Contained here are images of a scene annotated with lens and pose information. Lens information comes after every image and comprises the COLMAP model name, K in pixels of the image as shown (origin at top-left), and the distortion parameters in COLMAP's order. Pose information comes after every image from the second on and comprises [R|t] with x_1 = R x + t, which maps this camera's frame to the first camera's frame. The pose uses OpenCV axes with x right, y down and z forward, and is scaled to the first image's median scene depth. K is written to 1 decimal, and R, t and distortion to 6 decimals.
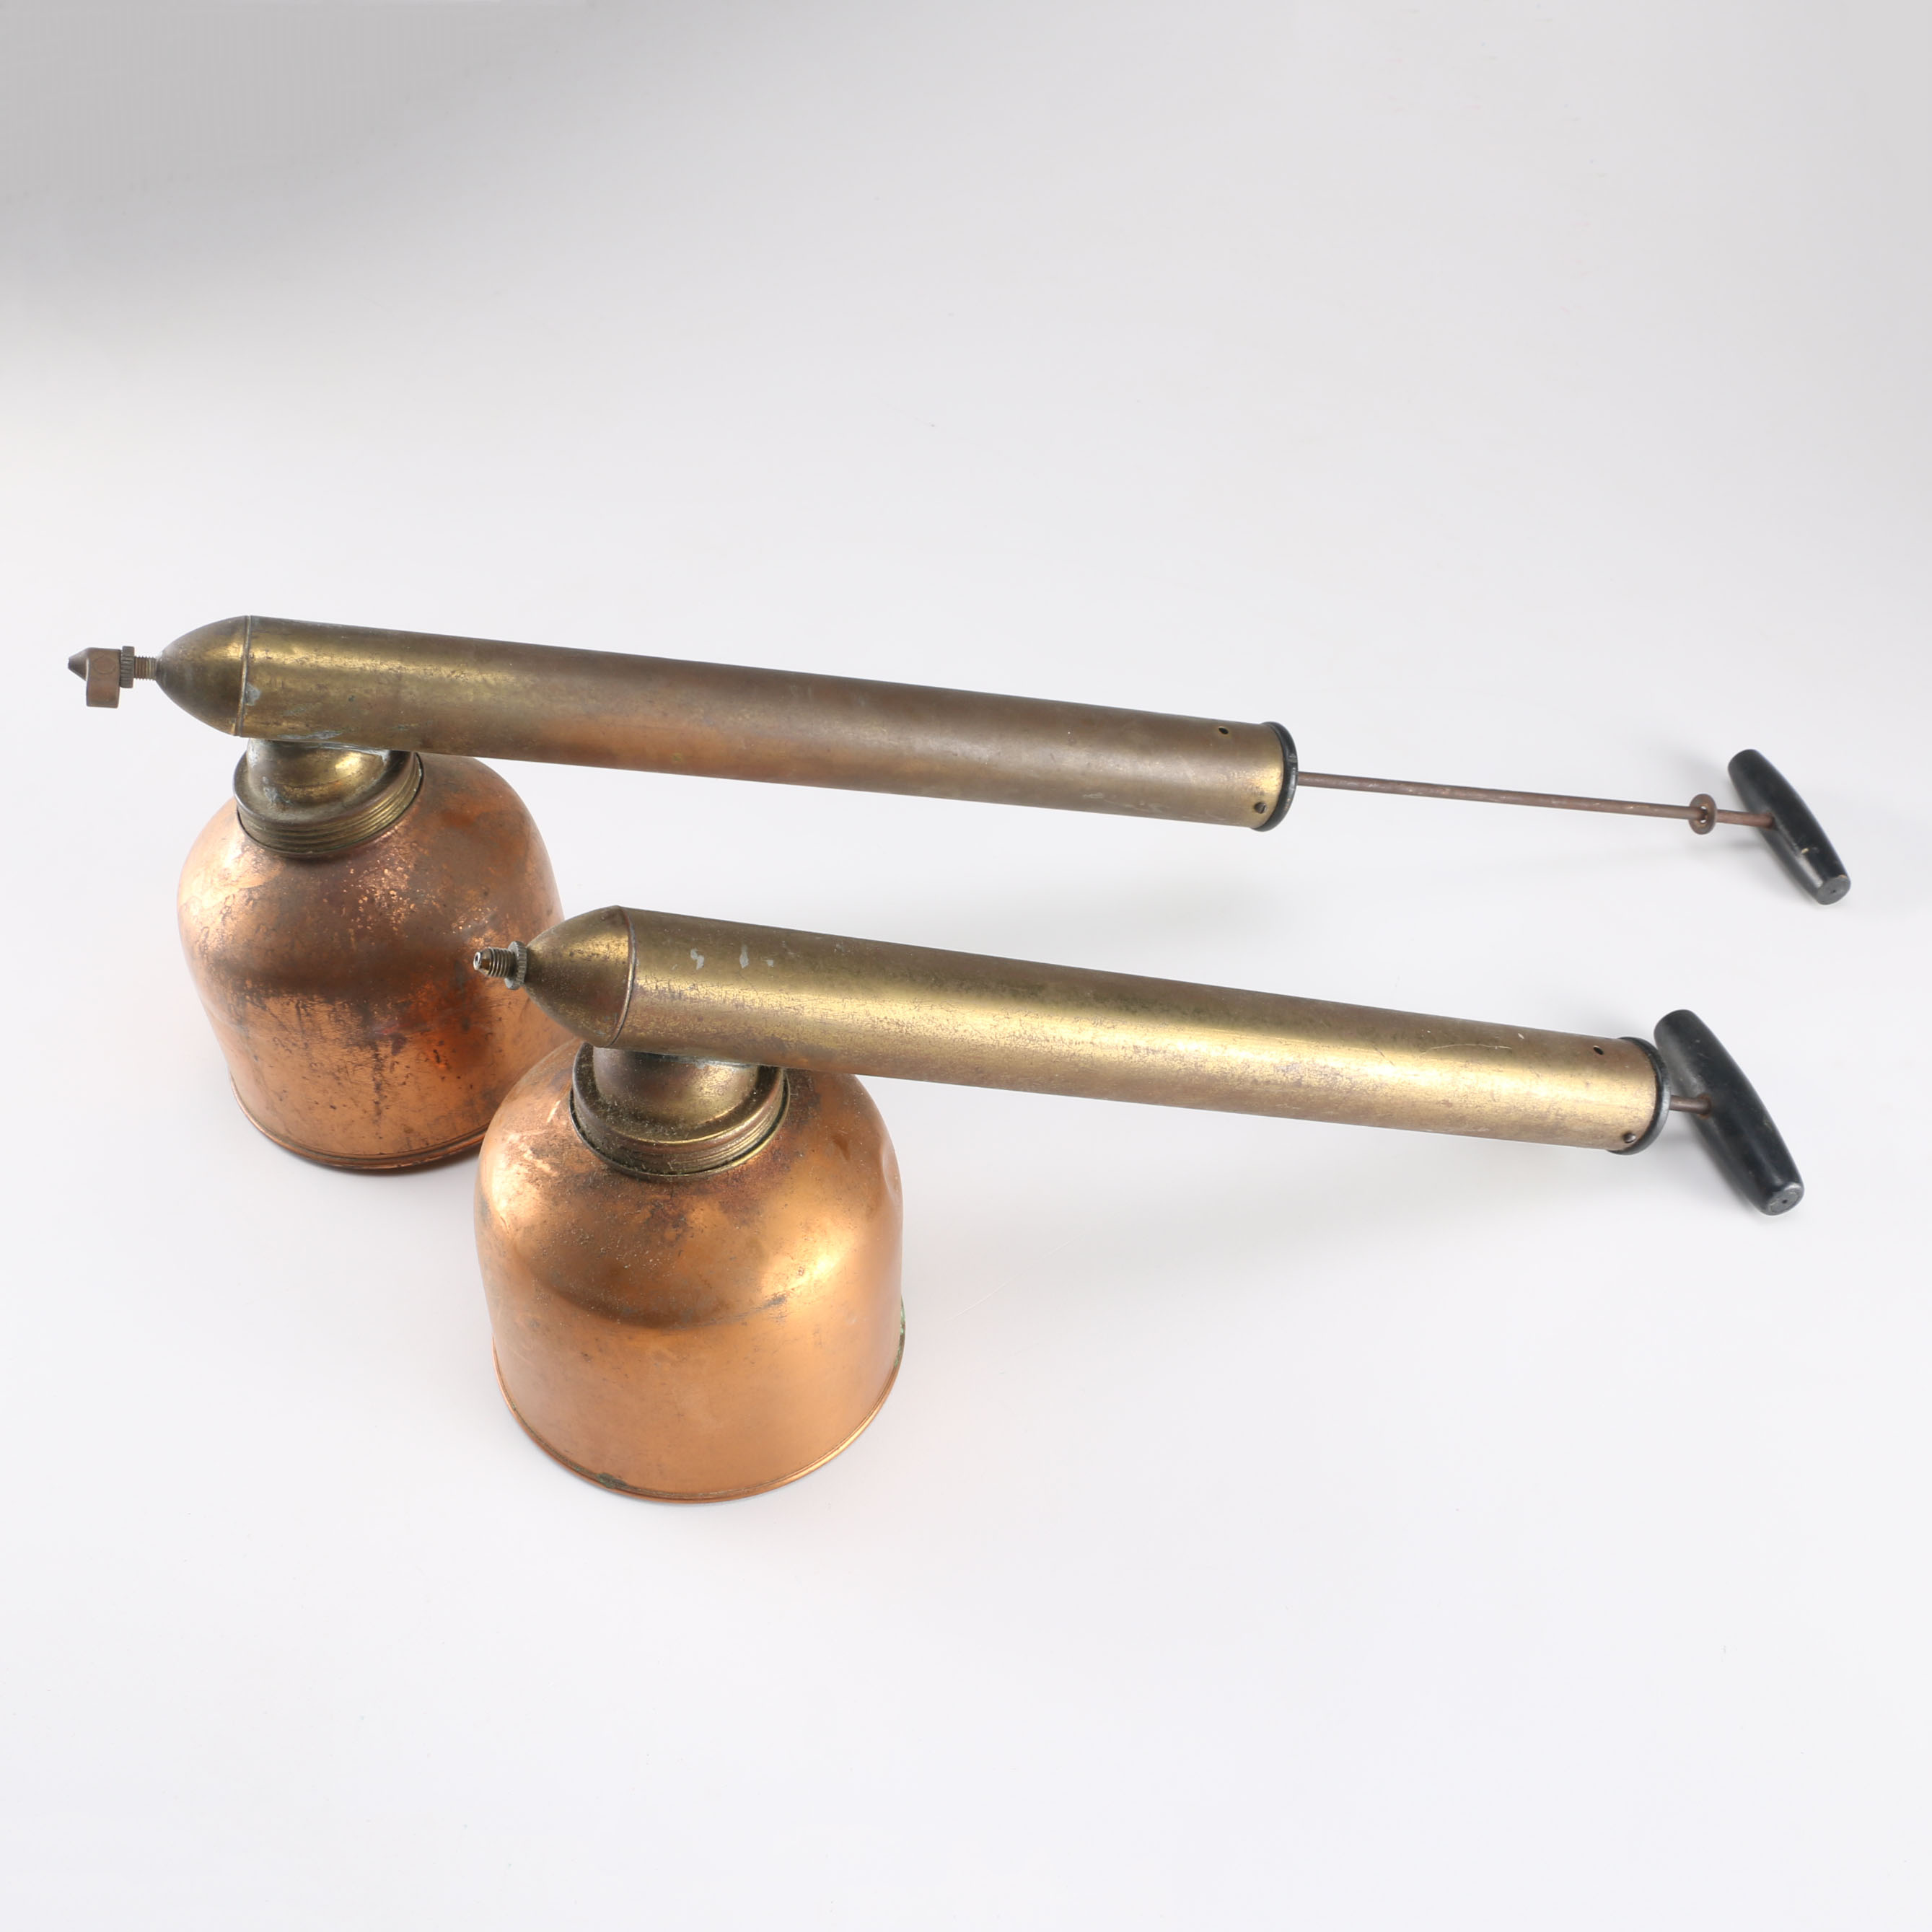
lens RADIAL K [[2123.8, 0, 866.4], [0, 2123.8, 971.2], [0, 0, 1]] dist [-0.150530, 0.000000]
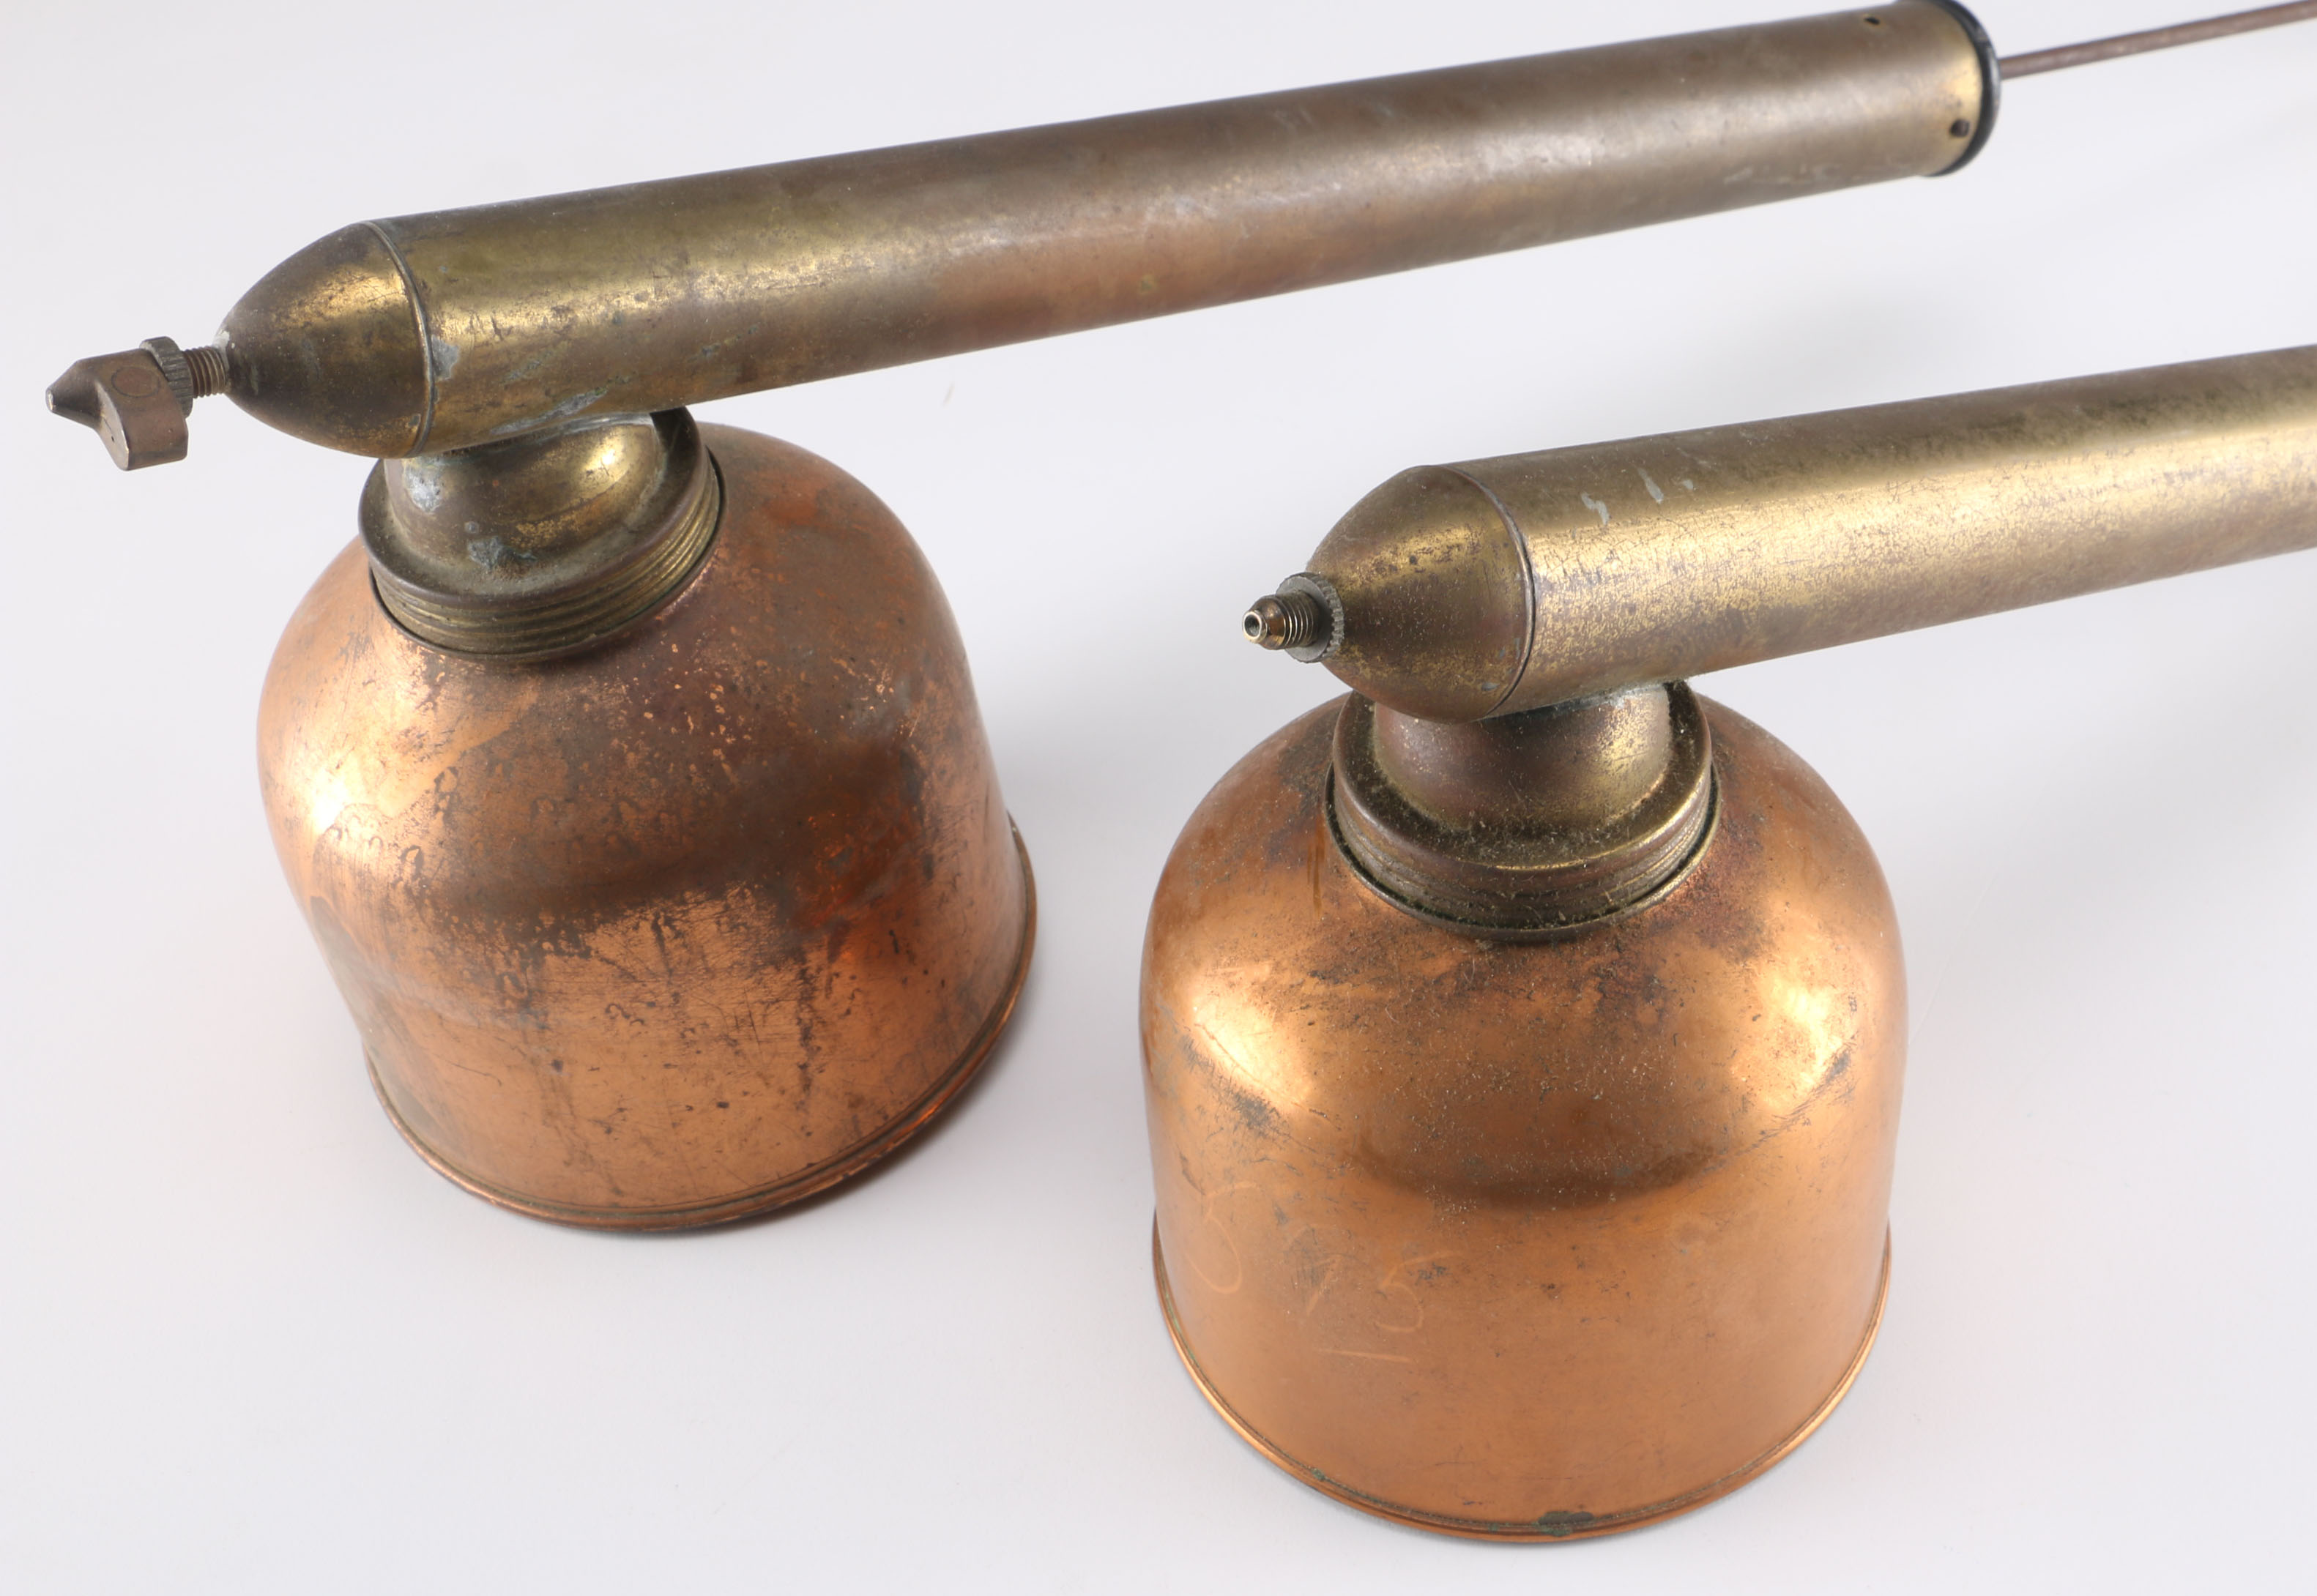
lens RADIAL K [[3454.9, 0, 1288.2], [0, 3454.9, 779.3], [0, 0, 1]] dist [-0.005947, 0.000000]
pose [[0.908719, -0.318893, 0.269328, -0.382109], [0.322406, 0.946049, 0.032345, 0.005663], [-0.265112, 0.057440, 0.962505, 0.138265]]
